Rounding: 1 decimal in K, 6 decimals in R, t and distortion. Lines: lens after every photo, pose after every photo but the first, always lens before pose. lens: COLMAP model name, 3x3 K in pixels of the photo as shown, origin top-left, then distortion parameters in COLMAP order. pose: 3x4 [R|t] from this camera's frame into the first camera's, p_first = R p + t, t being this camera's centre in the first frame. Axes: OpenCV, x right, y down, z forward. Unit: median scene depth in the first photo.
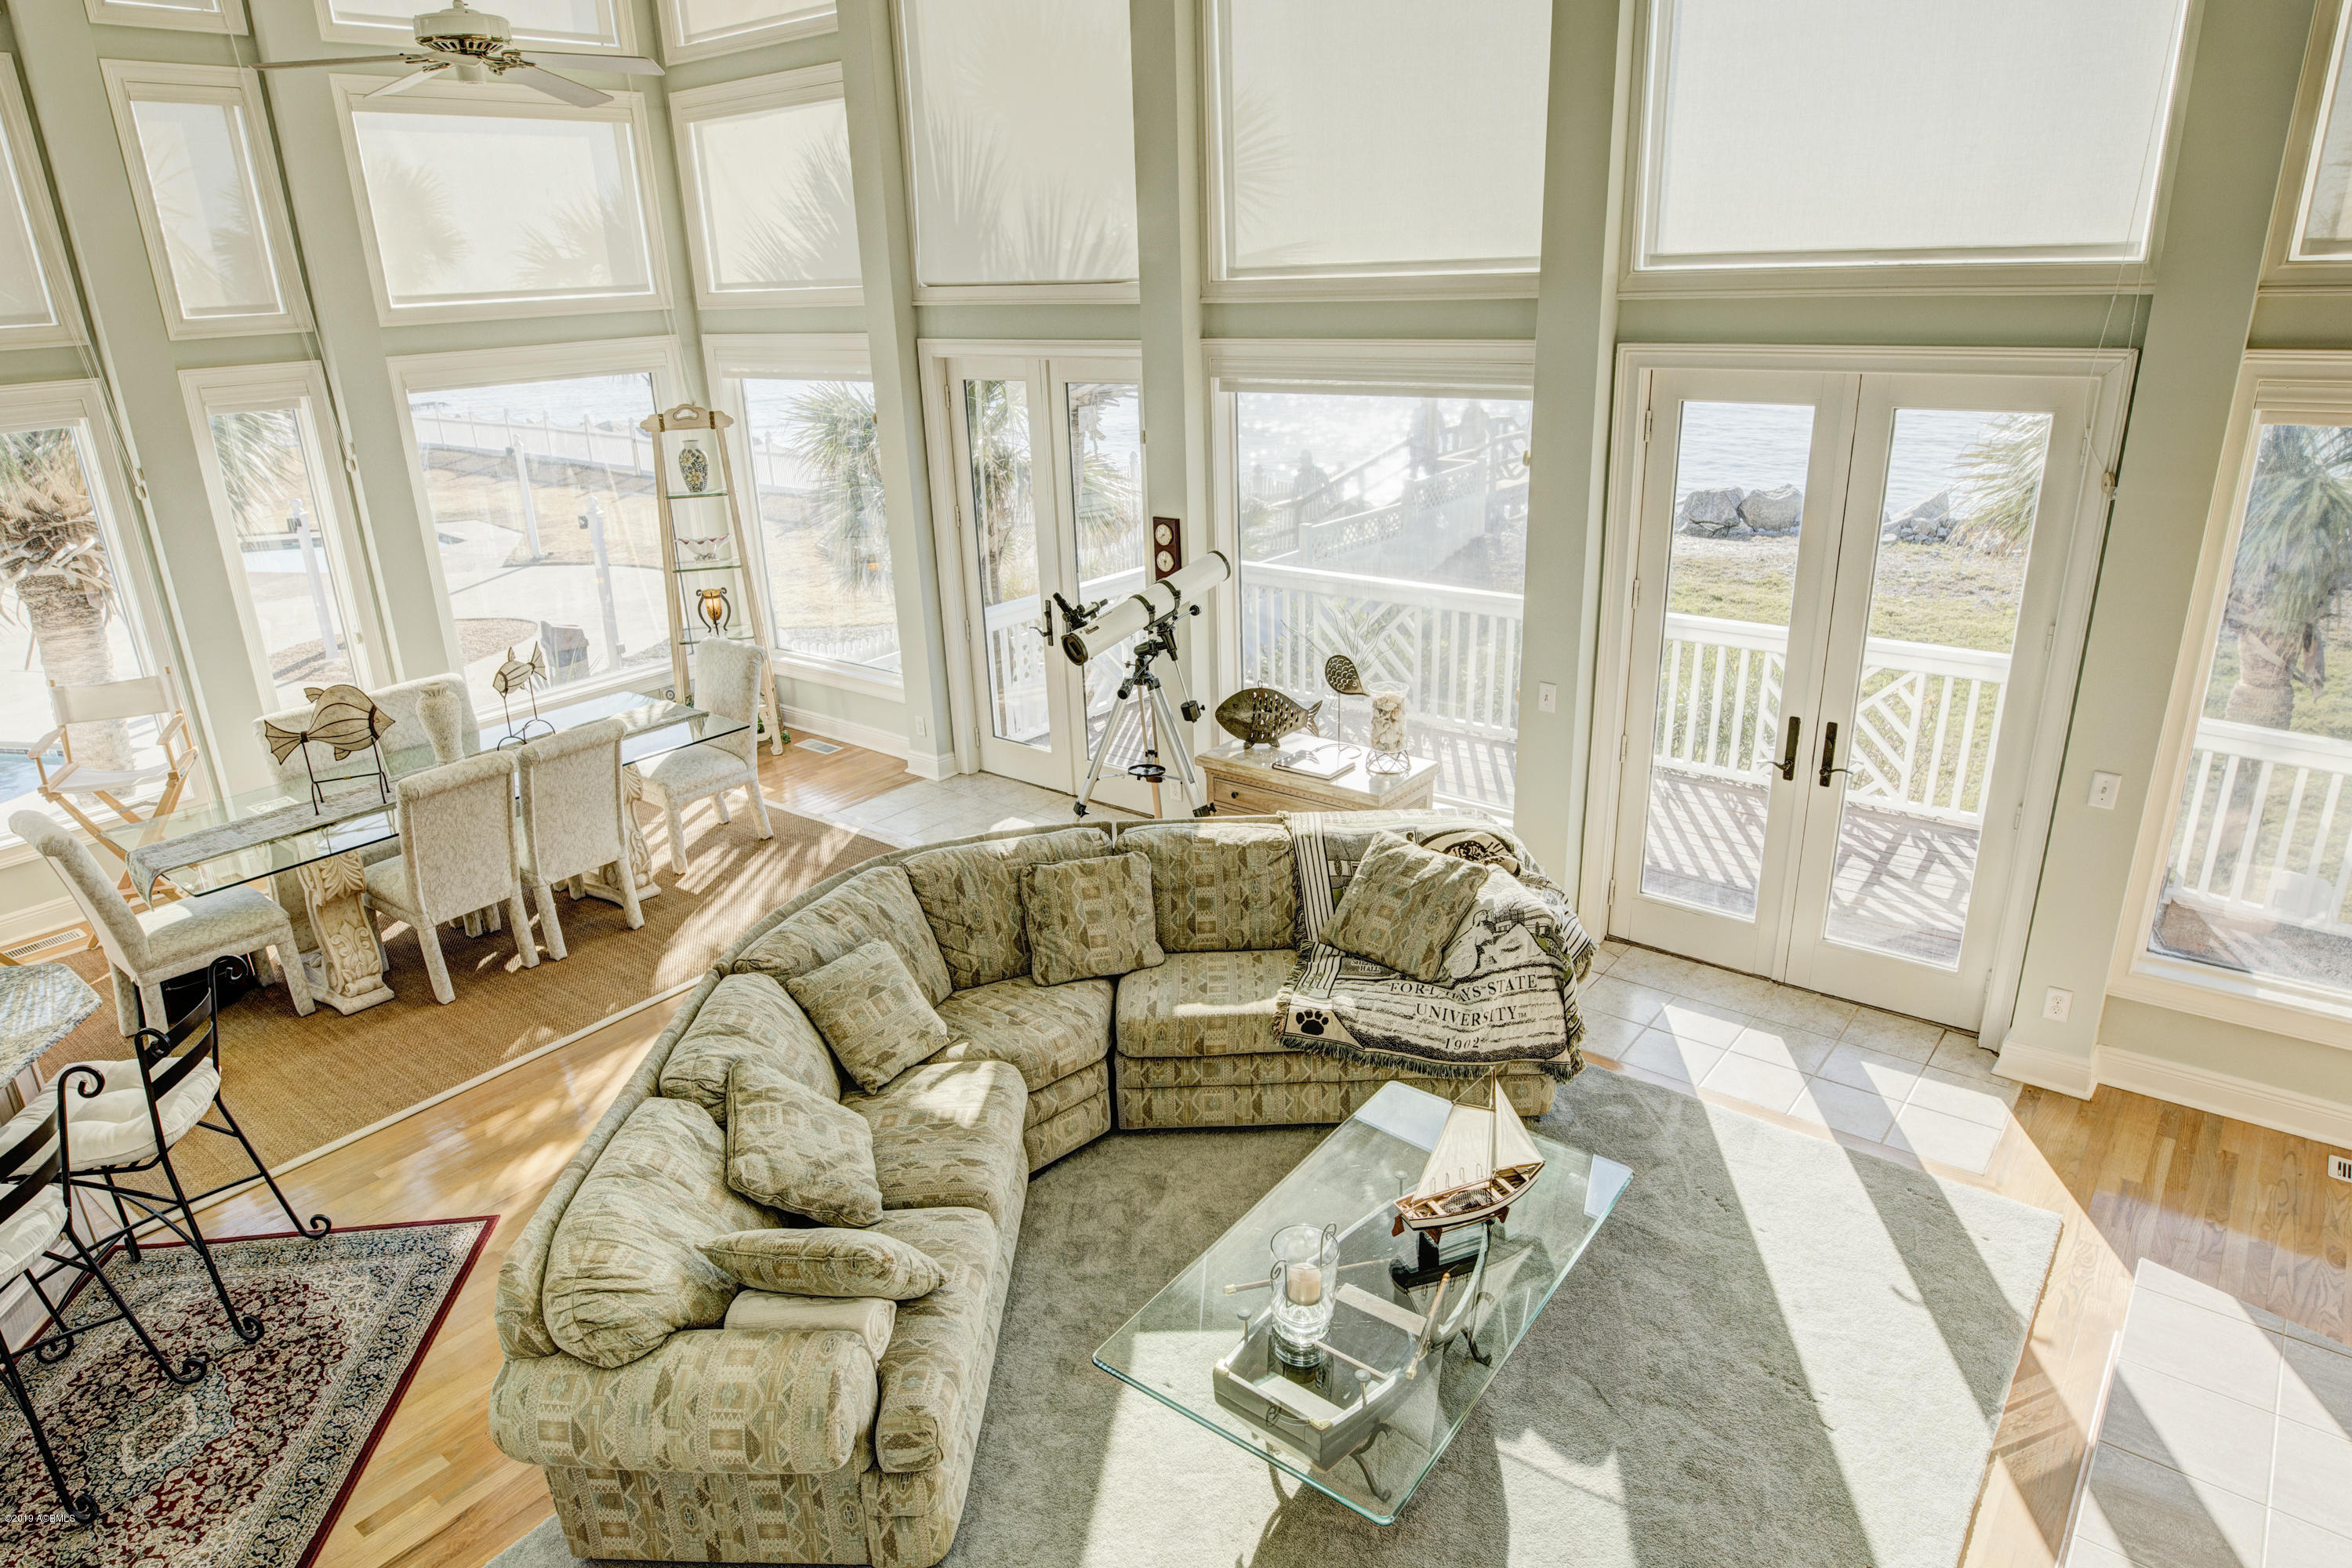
lens RADIAL K [[1407.5, 0, 1176.0], [0, 1407.5, 784.0], [0, 0, 1]] dist [-0.005579, -0.001758]
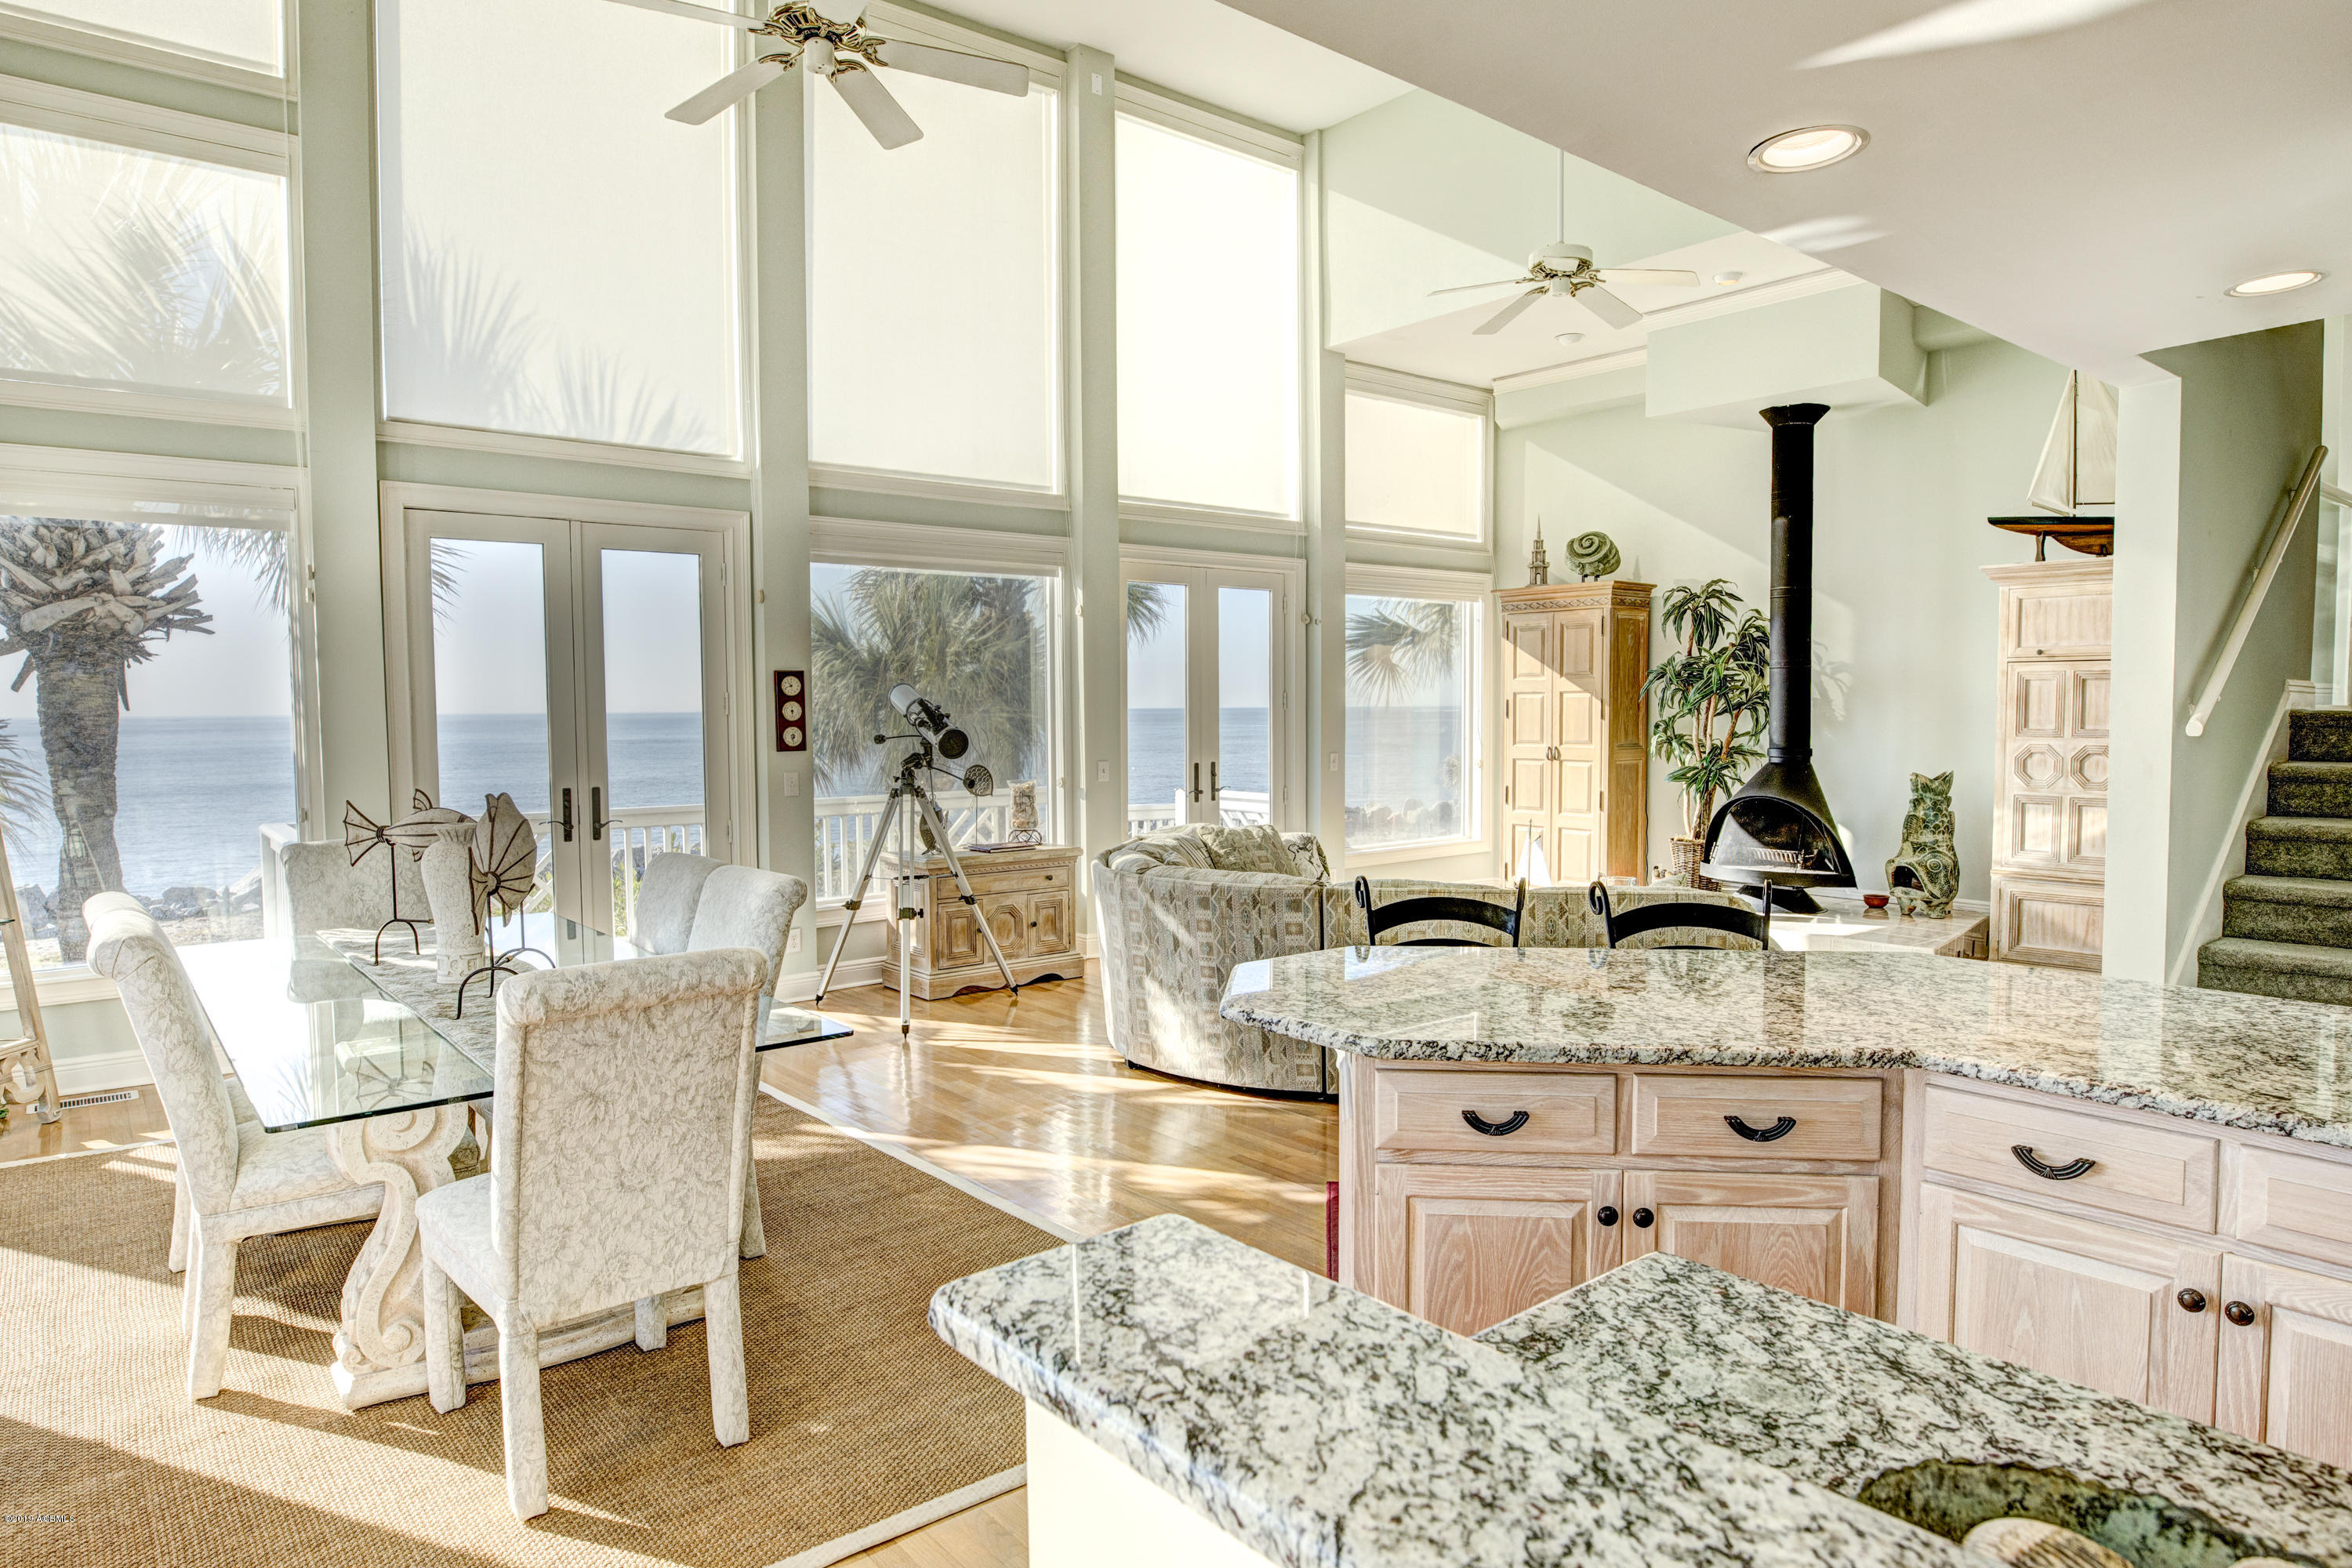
lens RADIAL K [[1407.5, 0, 1176.0], [0, 1407.5, 784.0], [0, 0, 1]] dist [-0.005579, -0.001758]
pose [[0.208058, -0.020606, 0.977899, -1.068649], [0.333143, 0.941494, -0.051040, 0.047699], [-0.919634, 0.336400, 0.202750, 0.581350]]
